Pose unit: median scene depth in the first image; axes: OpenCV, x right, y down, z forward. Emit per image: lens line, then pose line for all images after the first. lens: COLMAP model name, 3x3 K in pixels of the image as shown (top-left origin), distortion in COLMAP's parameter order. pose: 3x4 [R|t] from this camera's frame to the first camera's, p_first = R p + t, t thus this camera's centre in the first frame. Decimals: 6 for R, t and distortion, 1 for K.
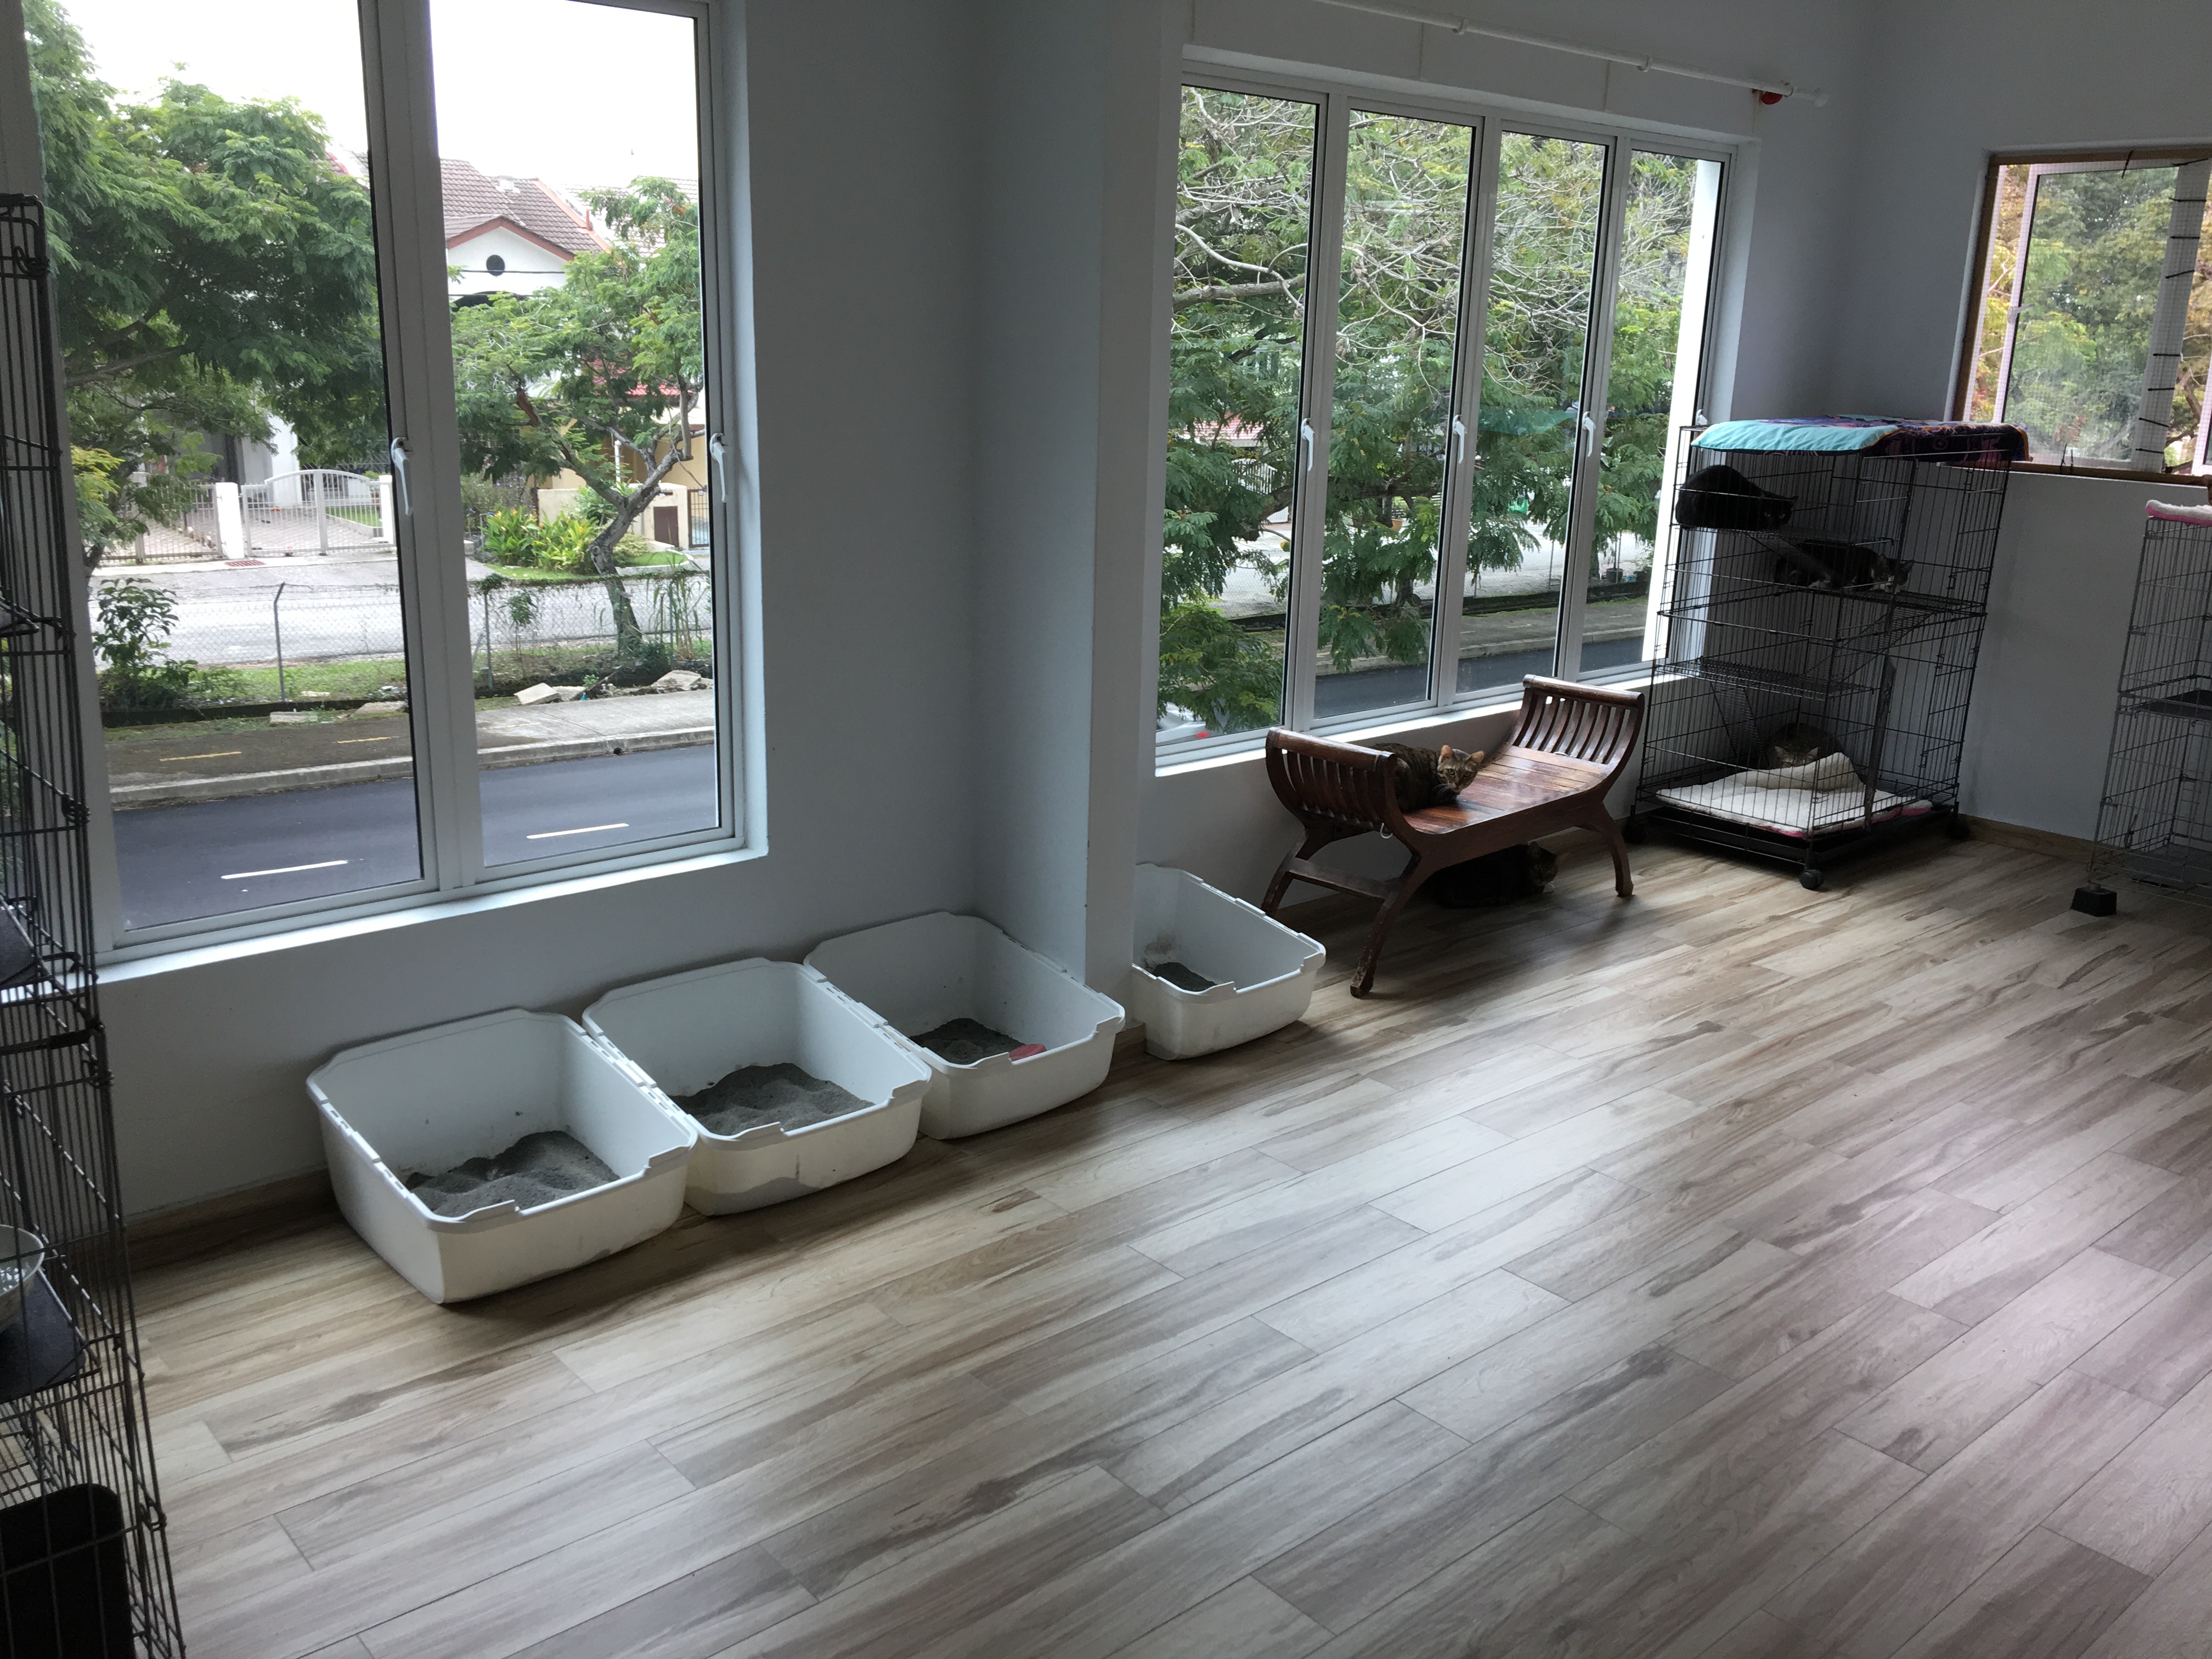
lens RADIAL K [[1865.8, 0, 1105.4], [0, 1865.8, 835.7], [0, 0, 1]] dist [0.080275, -0.125493]
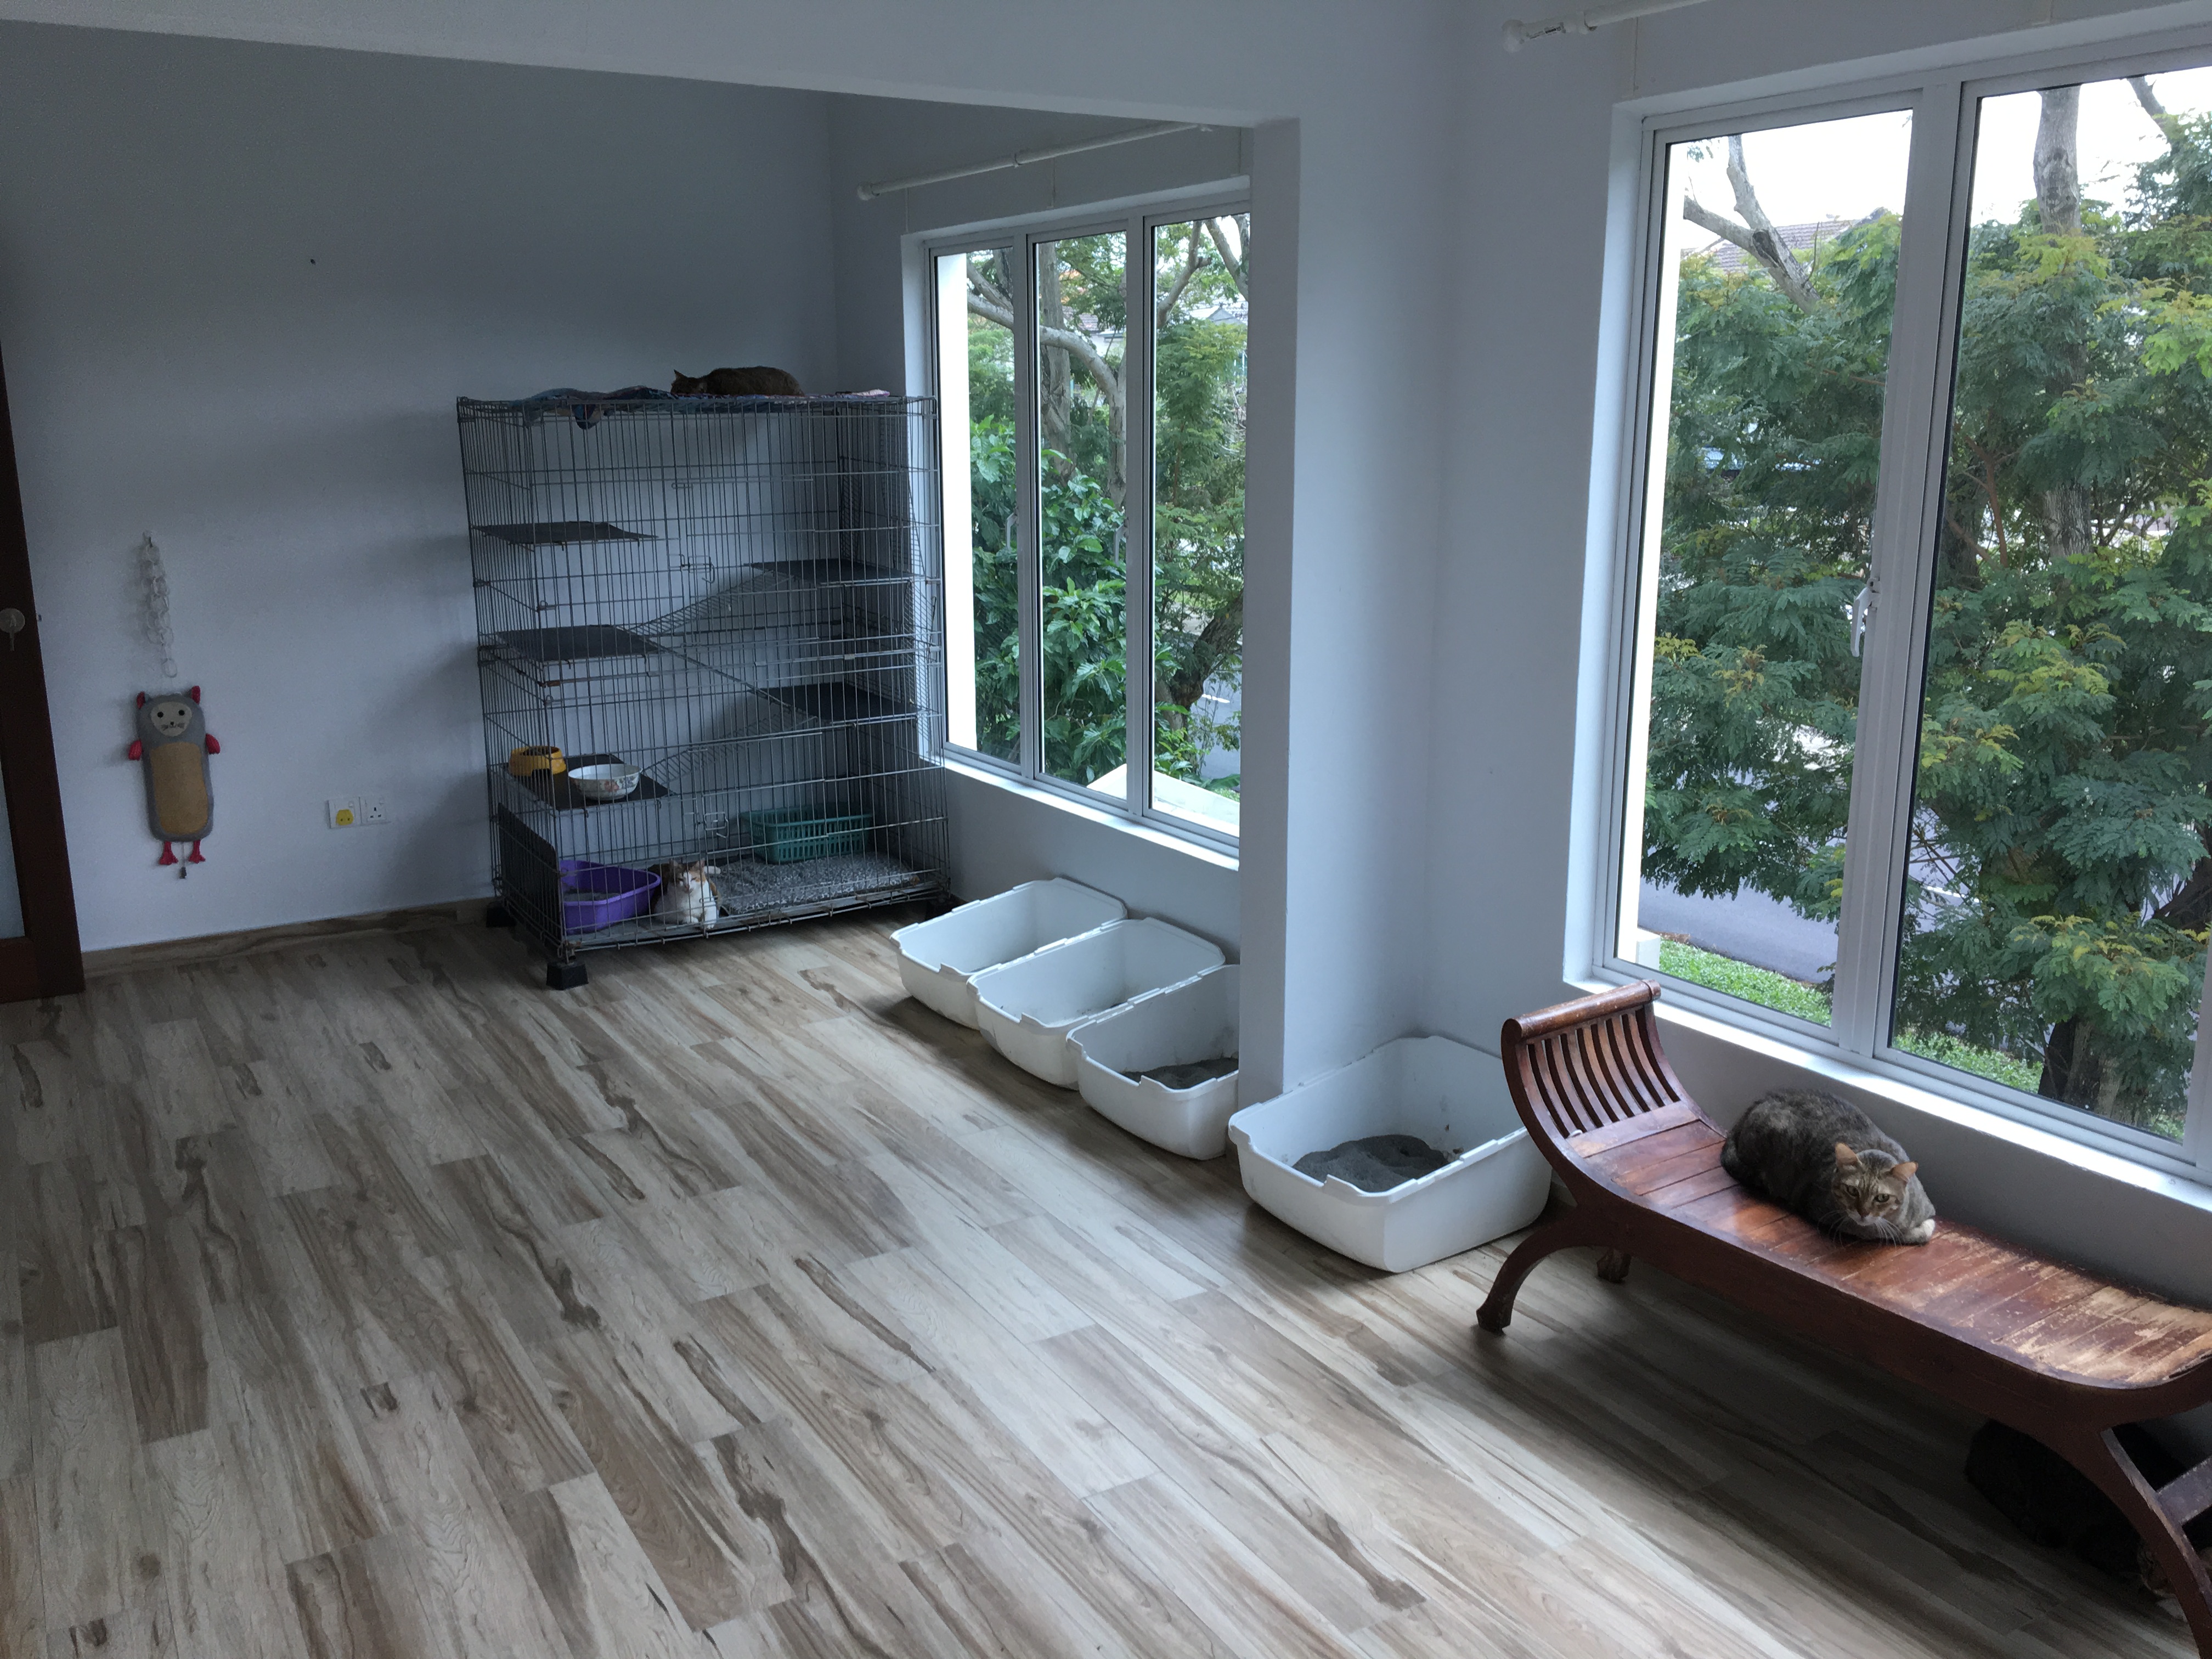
lens RADIAL K [[1865.8, 0, 1112.1], [0, 1865.8, 818.6], [0, 0, 1]] dist [0.080275, -0.125493]
pose [[-0.181326, 0.186739, -0.965531, 1.110842], [-0.262756, 0.936913, 0.230550, -0.310628], [0.947671, 0.295503, -0.120820, 1.167570]]
